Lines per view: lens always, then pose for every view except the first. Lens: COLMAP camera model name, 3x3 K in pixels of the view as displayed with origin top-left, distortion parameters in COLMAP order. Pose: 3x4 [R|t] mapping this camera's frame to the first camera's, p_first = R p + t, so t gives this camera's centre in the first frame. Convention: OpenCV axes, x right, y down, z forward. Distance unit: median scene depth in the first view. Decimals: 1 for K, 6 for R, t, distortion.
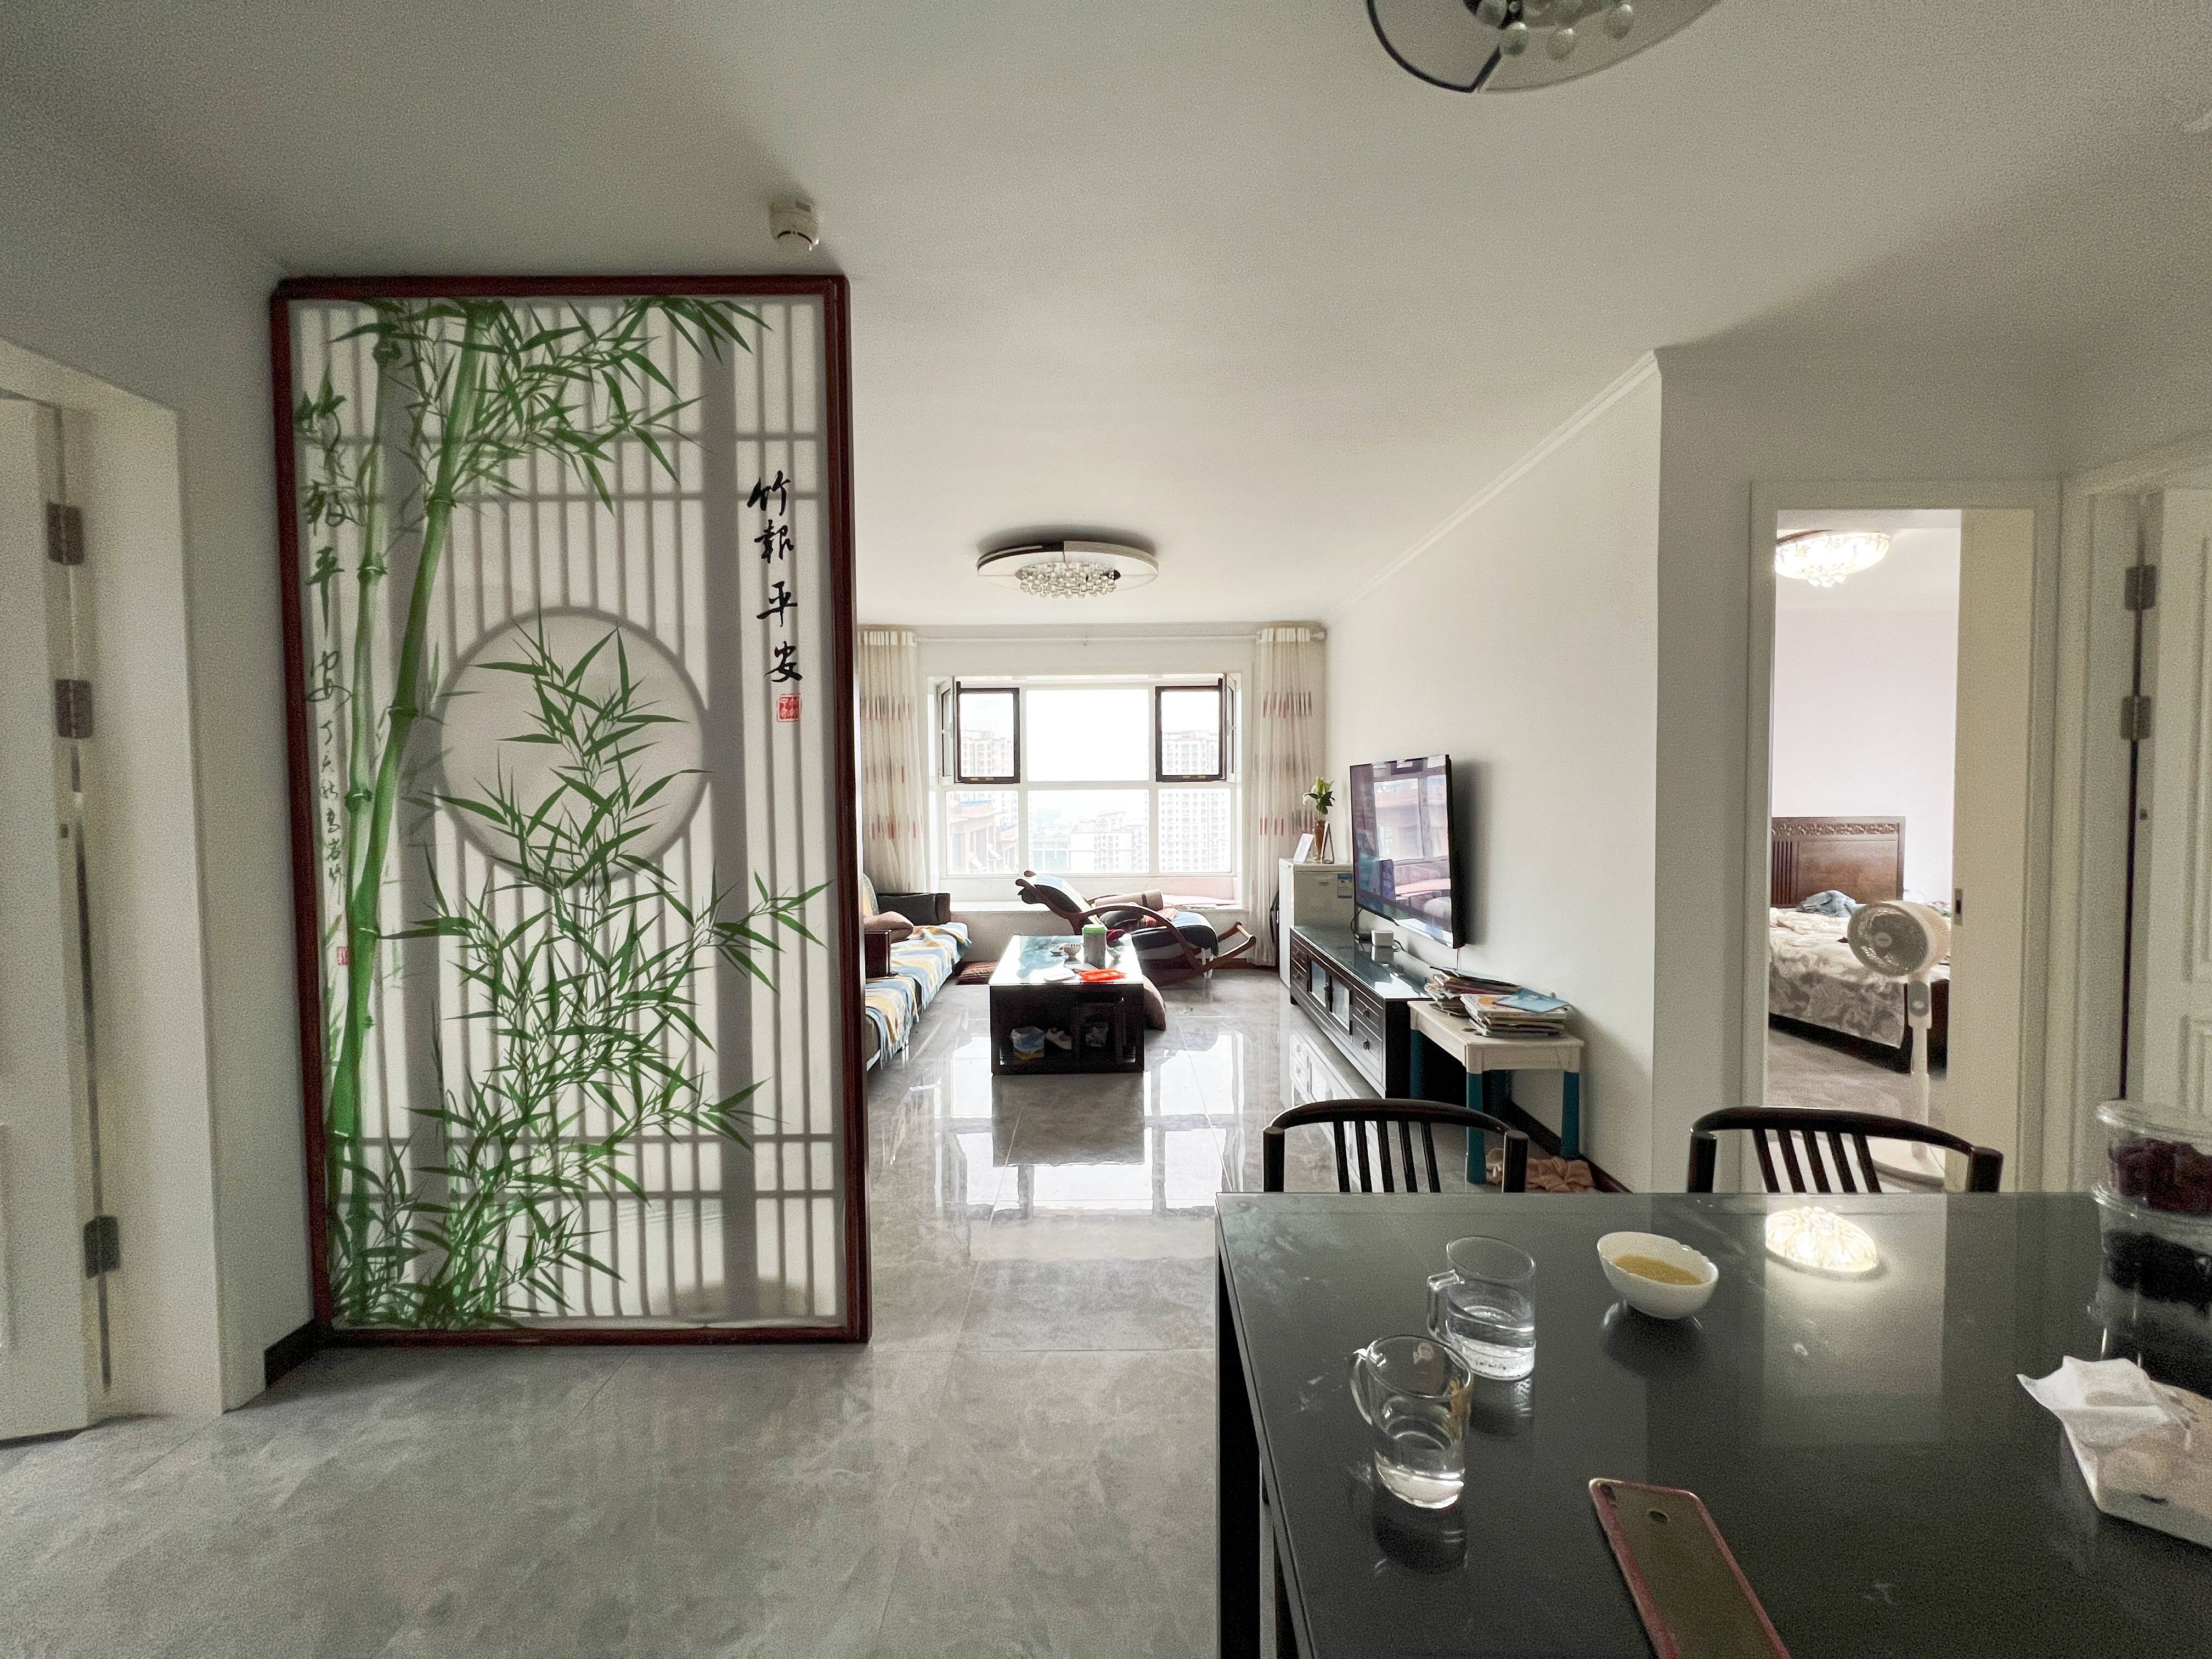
lens RADIAL K [[884.5, 0, 1111.3], [0, 884.5, 830.4], [0, 0, 1]] dist [-0.001793, 0.000771]
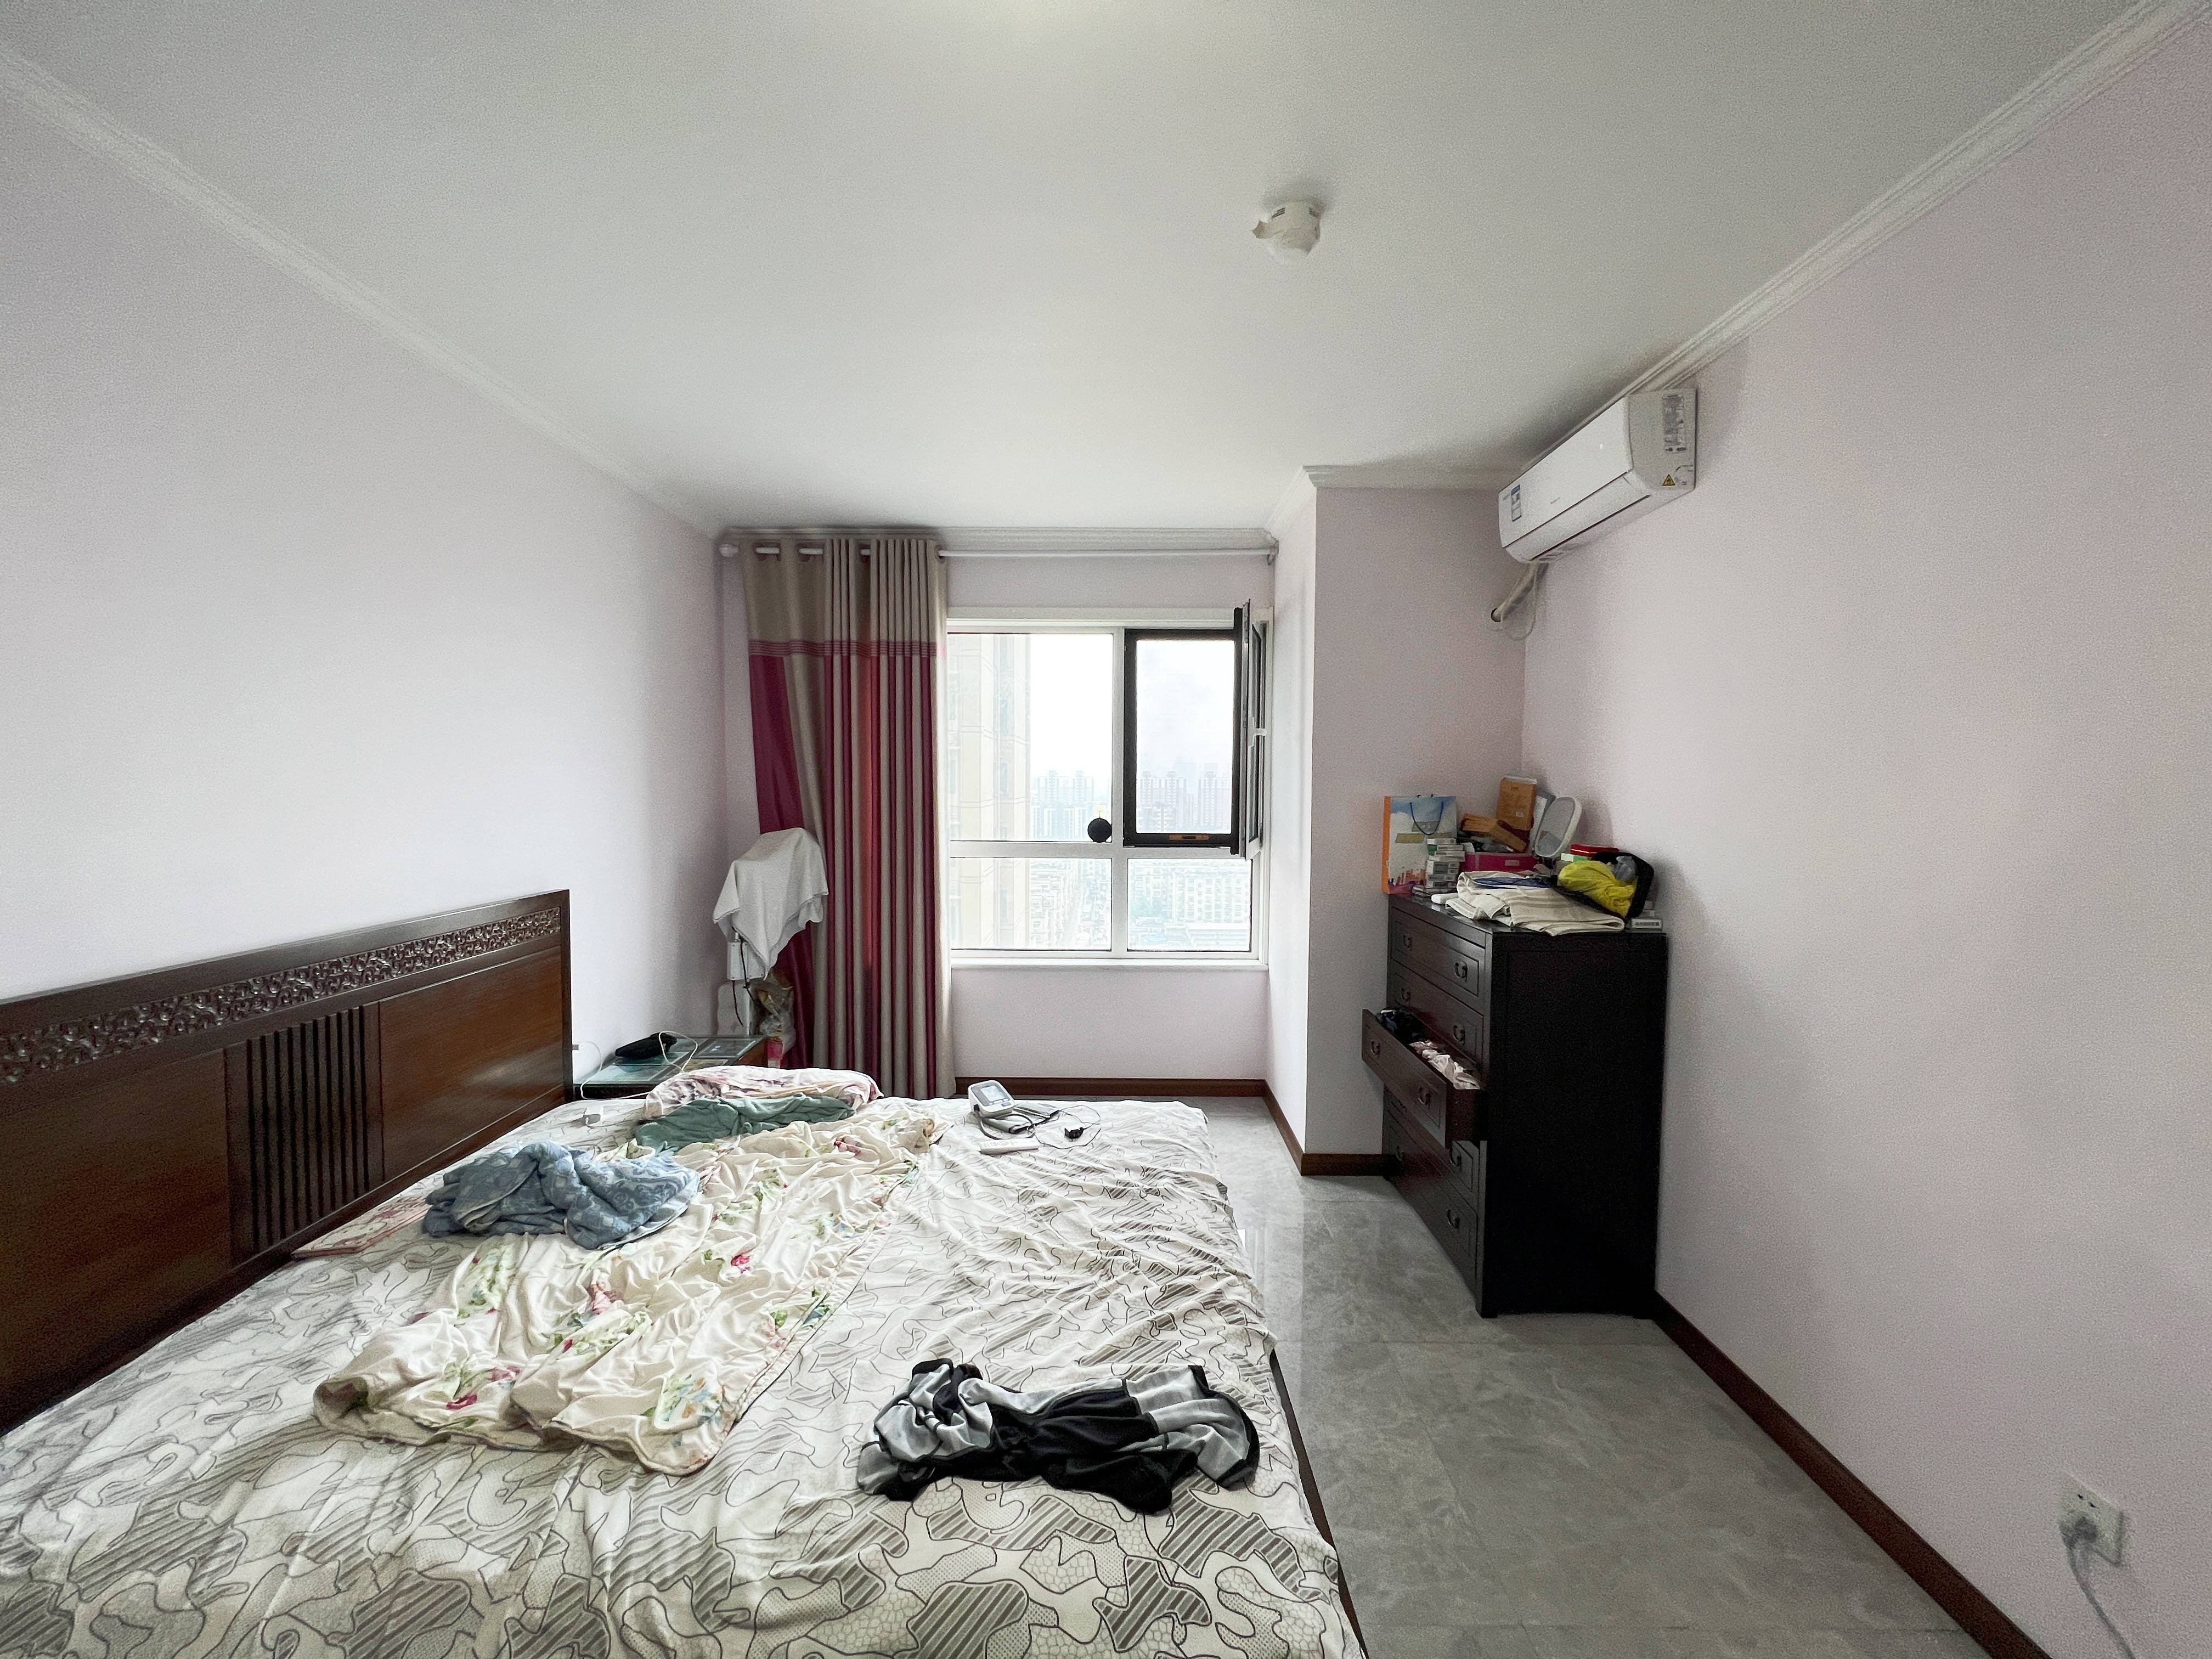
lens RADIAL K [[884.5, 0, 1107.0], [0, 884.5, 827.3], [0, 0, 1]] dist [-0.001793, 0.000771]
pose [[0.008600, -0.042063, 0.999078, 0.609001], [0.031300, 0.998637, 0.041775, -0.080348], [-0.999473, 0.030912, 0.009905, 0.979668]]
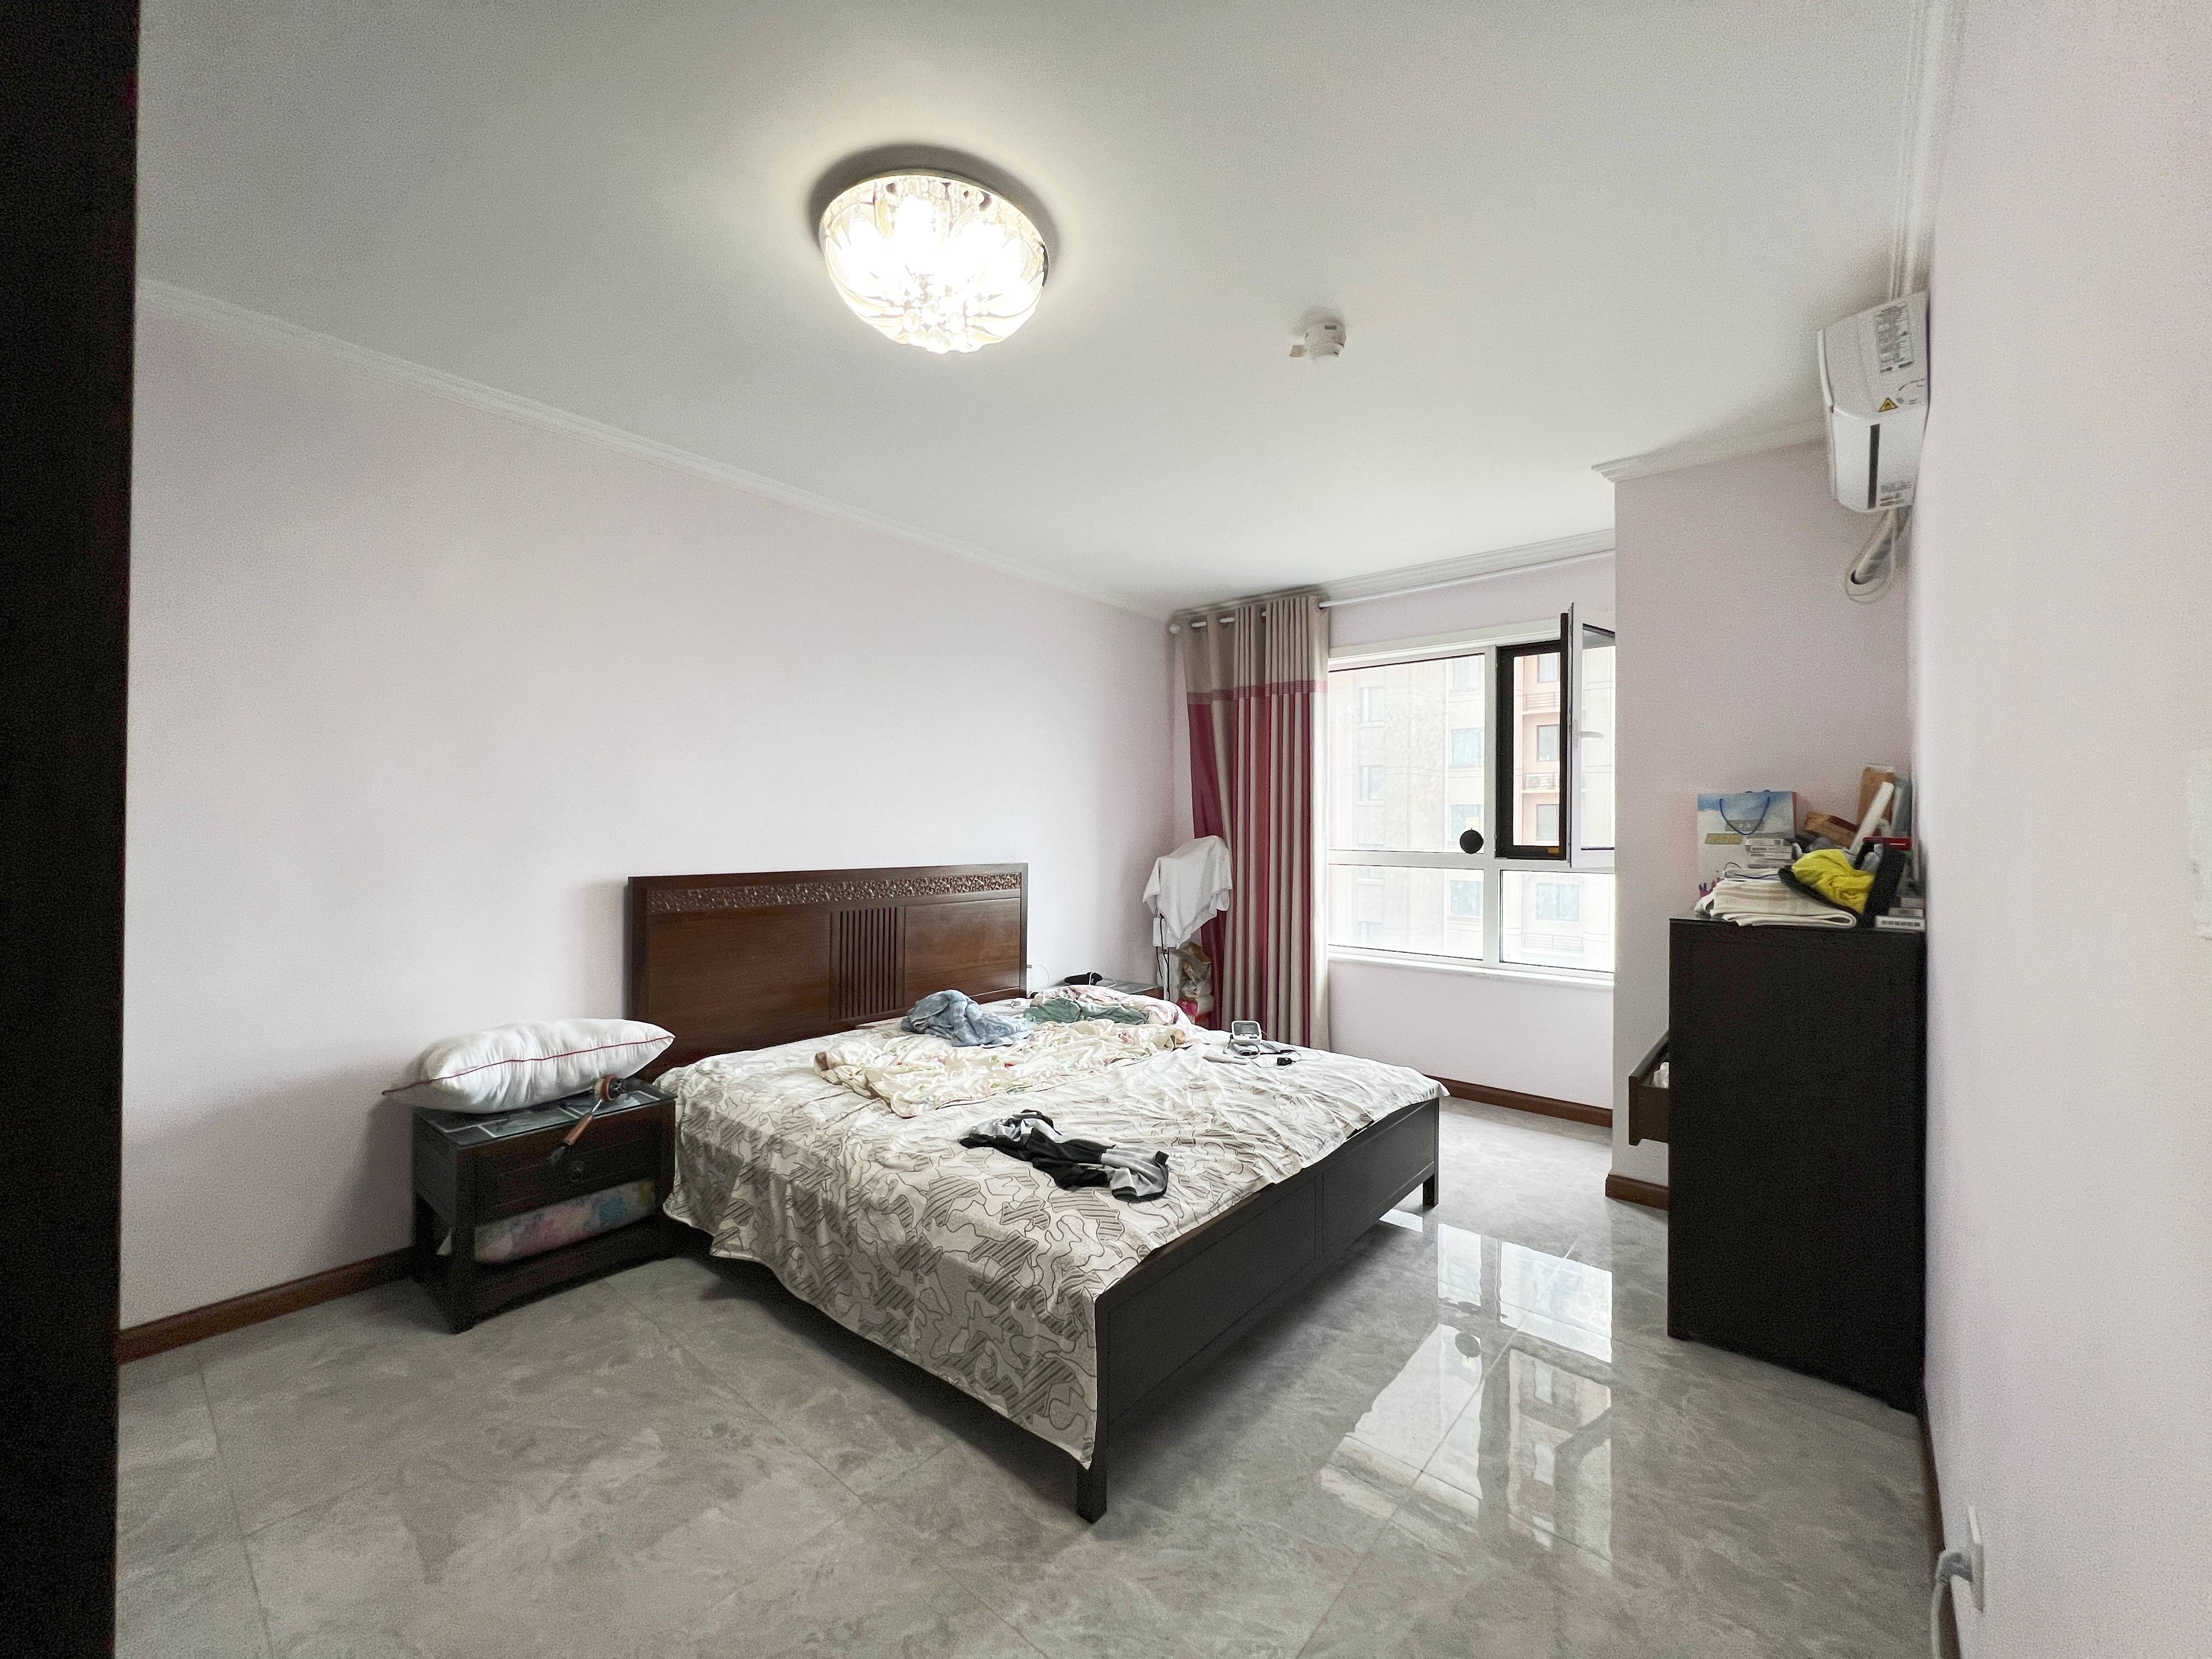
lens RADIAL K [[884.5, 0, 1104.6], [0, 884.5, 827.5], [0, 0, 1]] dist [-0.001793, 0.000771]
pose [[0.650089, 0.014974, 0.759711, 0.541792], [0.014710, 0.999370, -0.032284, -0.028273], [-0.759716, 0.032163, 0.649459, 0.668604]]
